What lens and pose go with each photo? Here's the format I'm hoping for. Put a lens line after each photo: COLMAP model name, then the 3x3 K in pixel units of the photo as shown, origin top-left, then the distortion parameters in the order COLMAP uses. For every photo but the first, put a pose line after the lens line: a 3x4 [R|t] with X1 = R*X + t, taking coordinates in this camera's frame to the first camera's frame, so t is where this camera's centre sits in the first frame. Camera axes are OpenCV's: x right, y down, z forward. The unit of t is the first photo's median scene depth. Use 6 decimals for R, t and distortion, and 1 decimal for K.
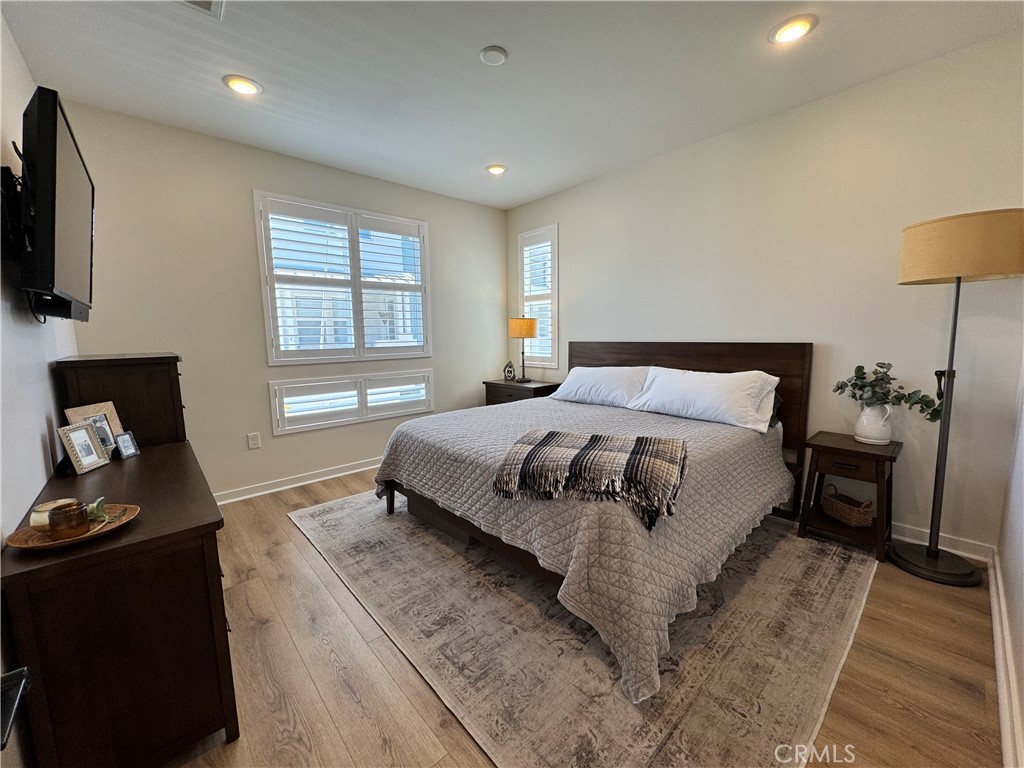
lens RADIAL K [[408.0, 0, 512.0], [0, 408.0, 384.0], [0, 0, 1]] dist [-0.000139, -0.000377]
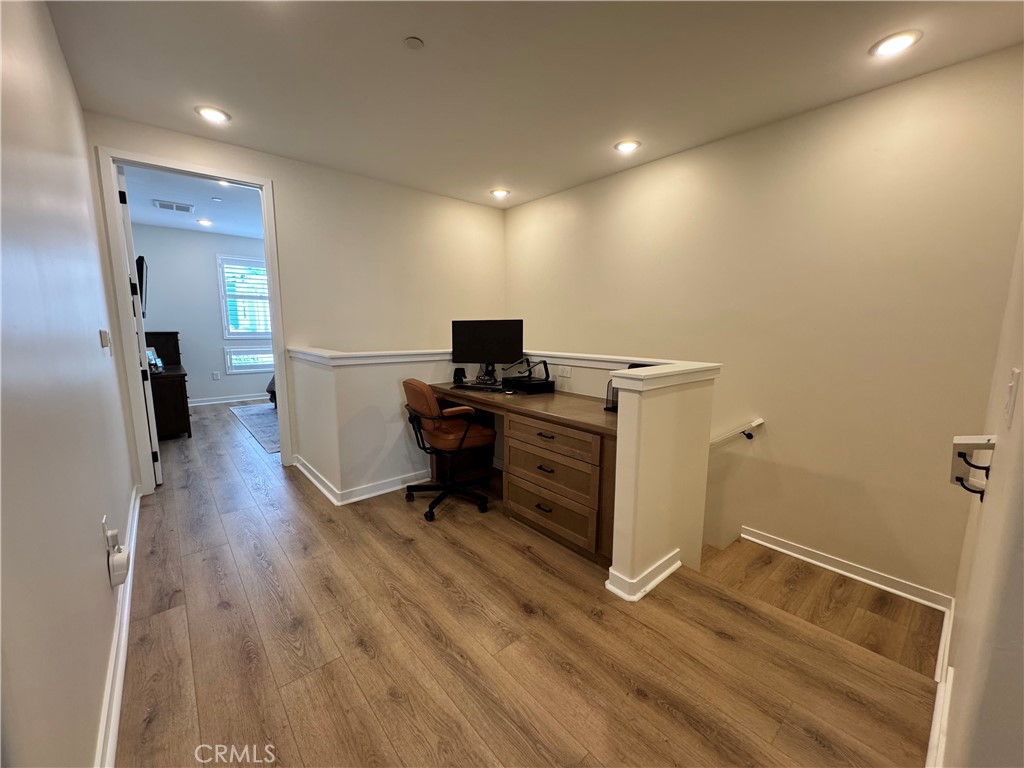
lens RADIAL K [[408.0, 0, 512.0], [0, 408.0, 384.0], [0, 0, 1]] dist [-0.000139, -0.000377]
pose [[0.999579, 0.021872, -0.019048, 1.114098], [-0.021542, 0.999618, 0.017327, 0.141780], [0.019420, -0.016909, 0.999668, -1.273487]]
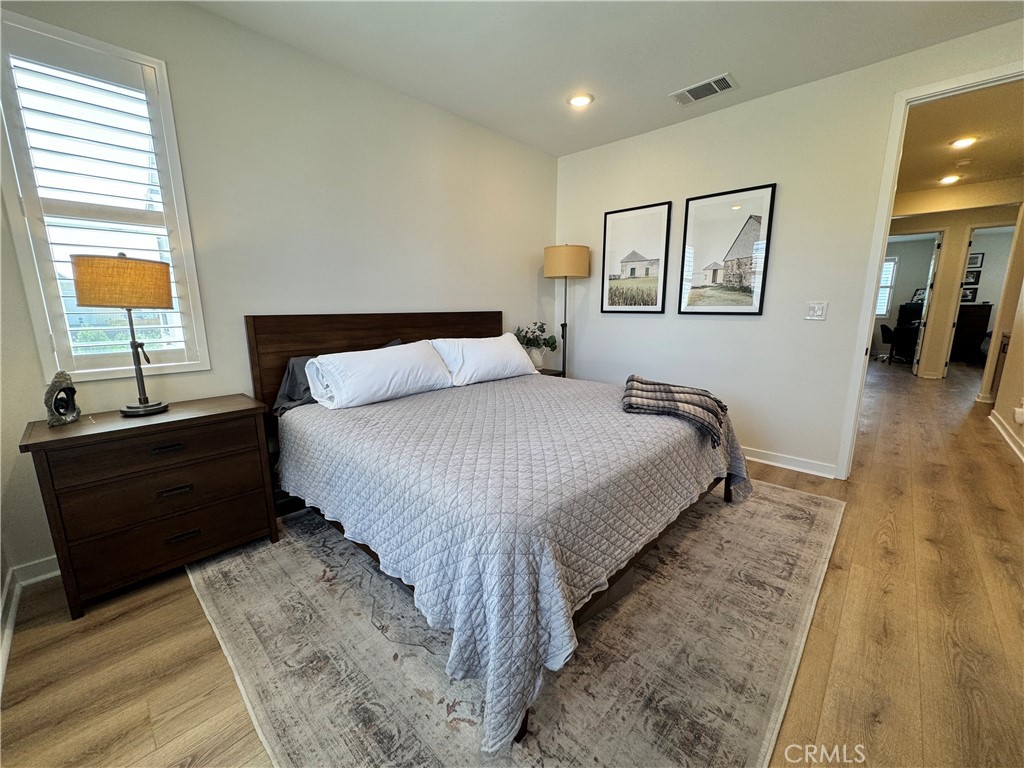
lens RADIAL K [[408.0, 0, 512.0], [0, 408.0, 384.0], [0, 0, 1]] dist [-0.000139, -0.000377]
pose [[-0.080329, -0.172071, 0.981804, -0.681054], [0.128345, 0.975002, 0.181380, -0.104094], [-0.988471, 0.140580, -0.056236, 1.052895]]
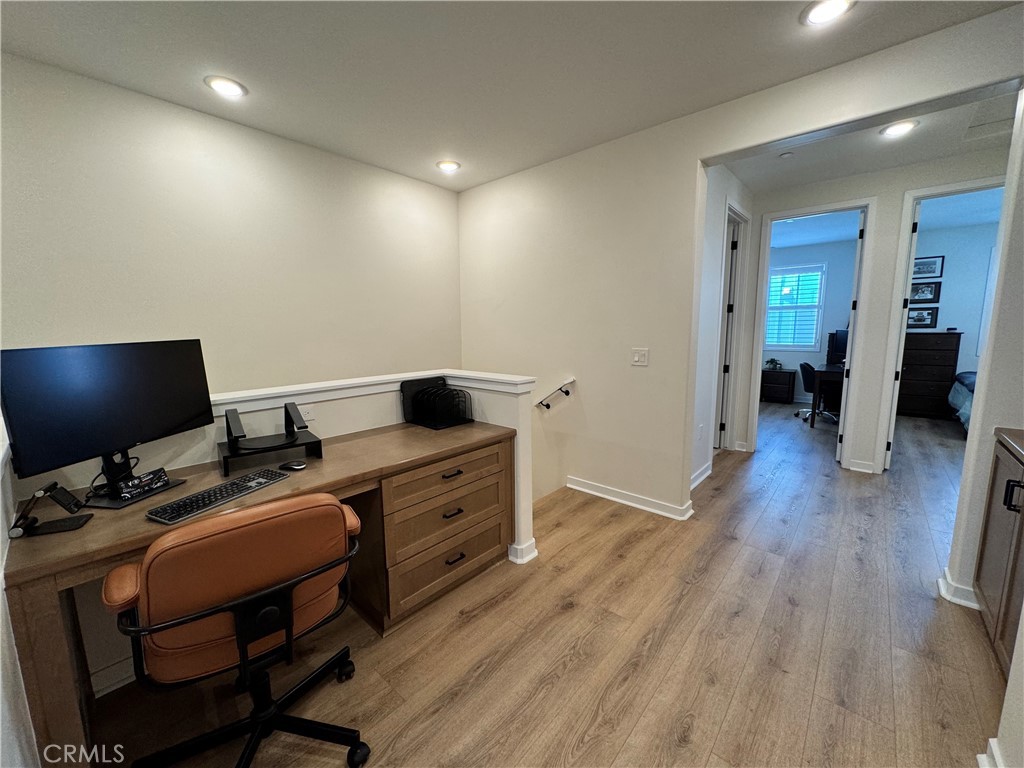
lens RADIAL K [[408.0, 0, 512.0], [0, 408.0, 384.0], [0, 0, 1]] dist [-0.000139, -0.000377]
pose [[-0.111641, -0.123072, 0.986098, 0.367879], [0.136347, 0.981020, 0.137875, 0.002396], [-0.984350, 0.149844, -0.092742, -0.360019]]
